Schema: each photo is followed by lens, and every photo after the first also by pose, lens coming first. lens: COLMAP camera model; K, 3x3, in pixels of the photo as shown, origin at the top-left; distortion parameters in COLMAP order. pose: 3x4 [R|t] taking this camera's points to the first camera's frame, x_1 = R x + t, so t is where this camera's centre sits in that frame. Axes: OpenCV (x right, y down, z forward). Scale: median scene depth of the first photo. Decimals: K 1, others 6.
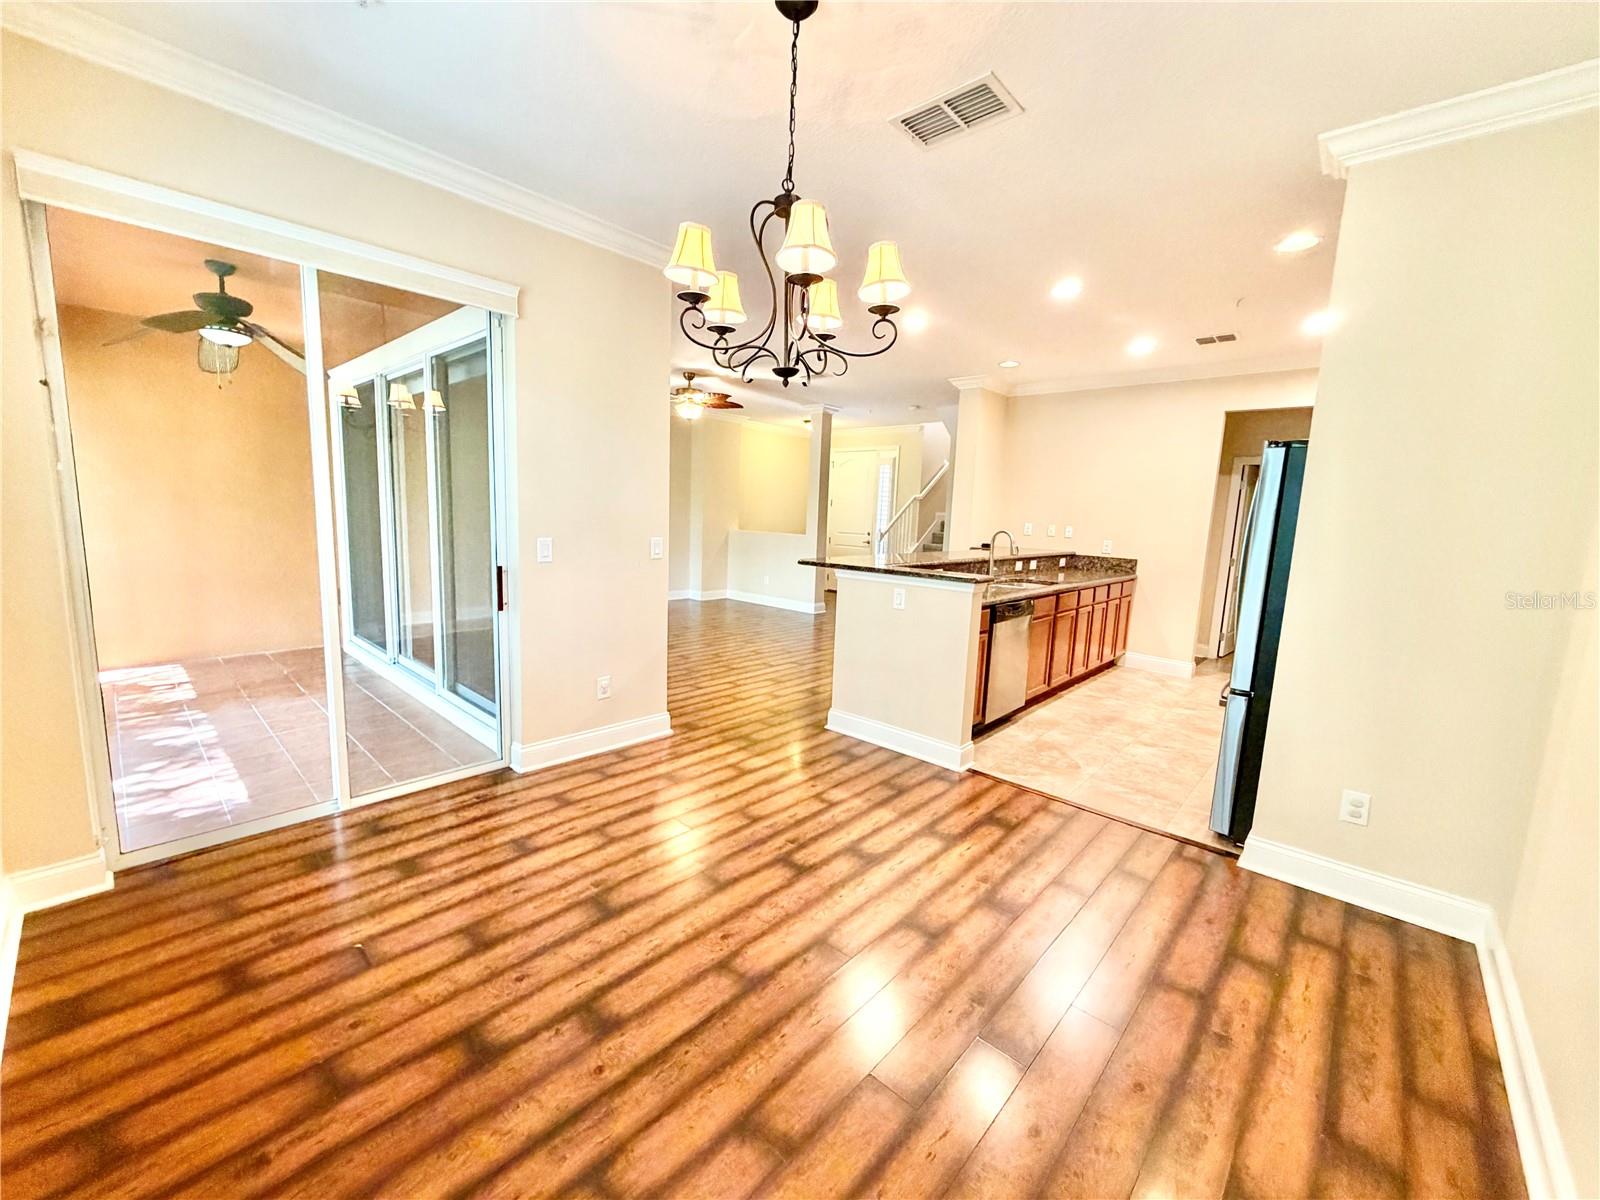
lens RADIAL K [[646.1, 0, 793.5], [0, 646.1, 600.1], [0, 0, 1]] dist [0.000599, 0.000162]
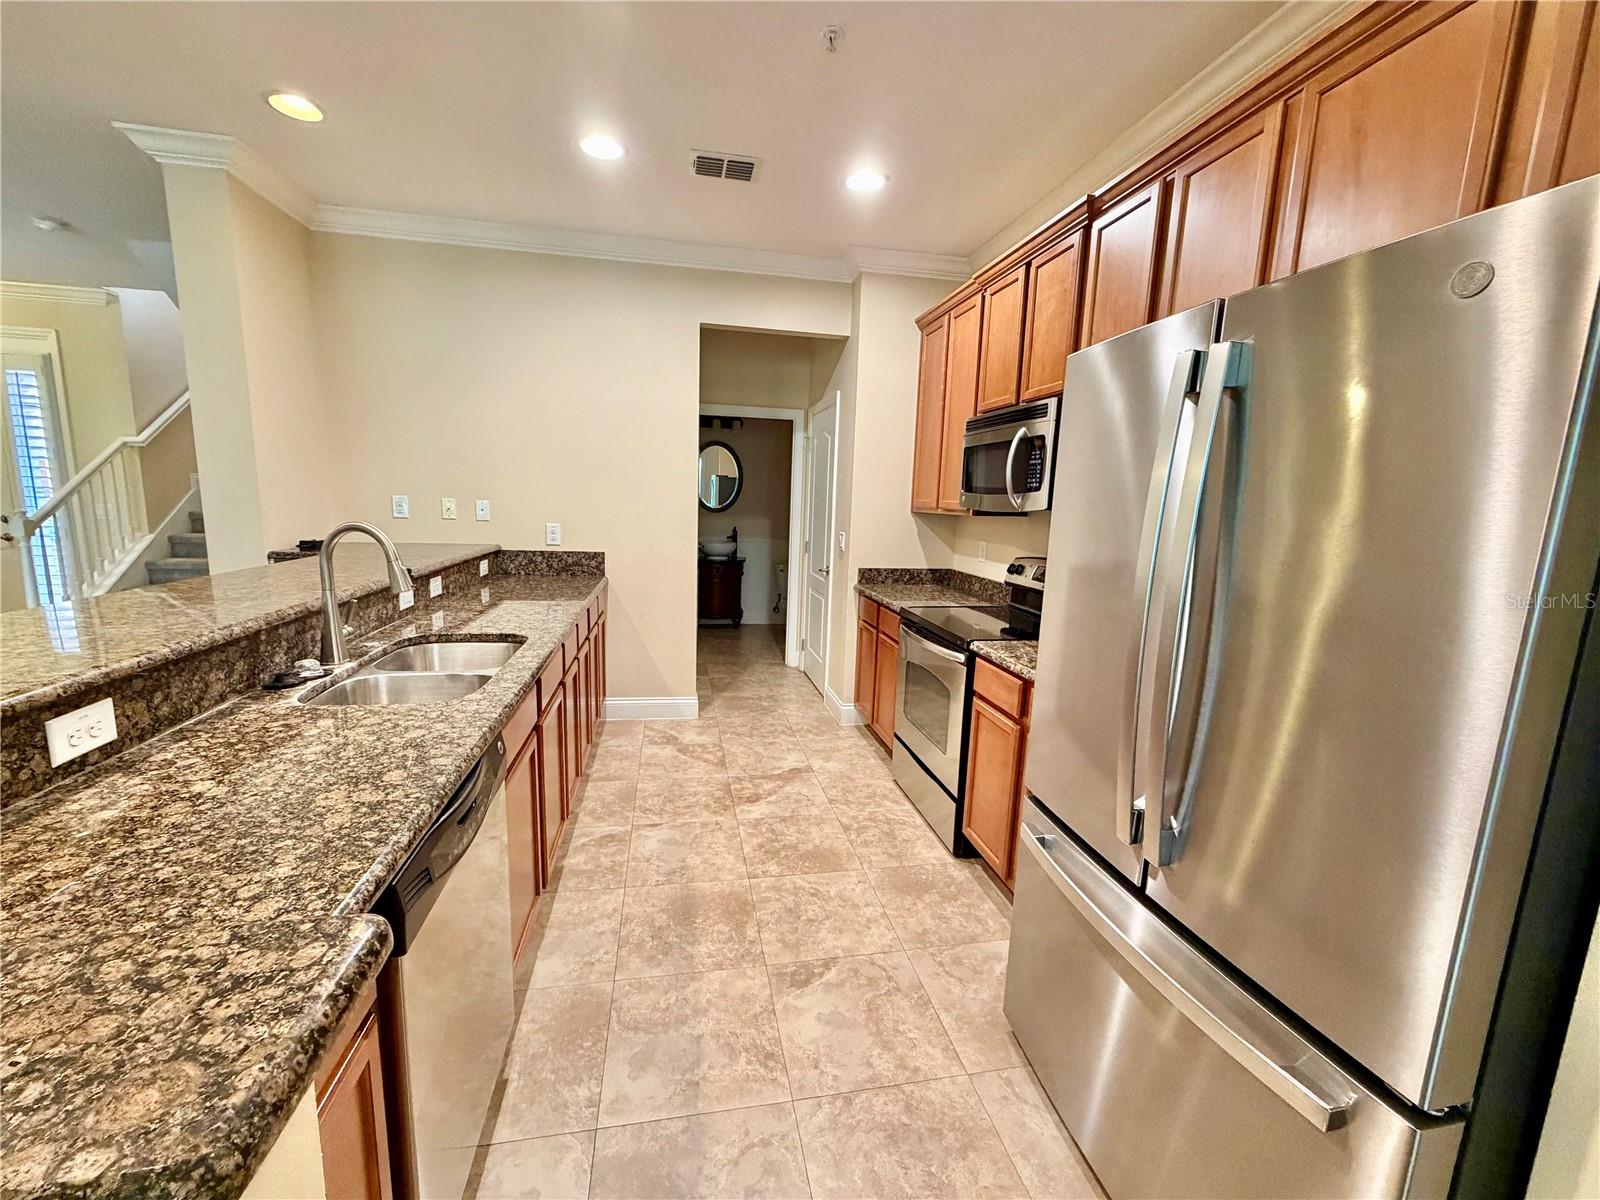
lens RADIAL K [[646.1, 0, 794.1], [0, 646.1, 601.5], [0, 0, 1]] dist [0.000599, 0.000162]
pose [[0.602036, -0.144841, 0.785222, 0.157335], [0.100601, 0.989333, 0.105359, -0.066523], [-0.792106, 0.015565, 0.610185, 0.506033]]
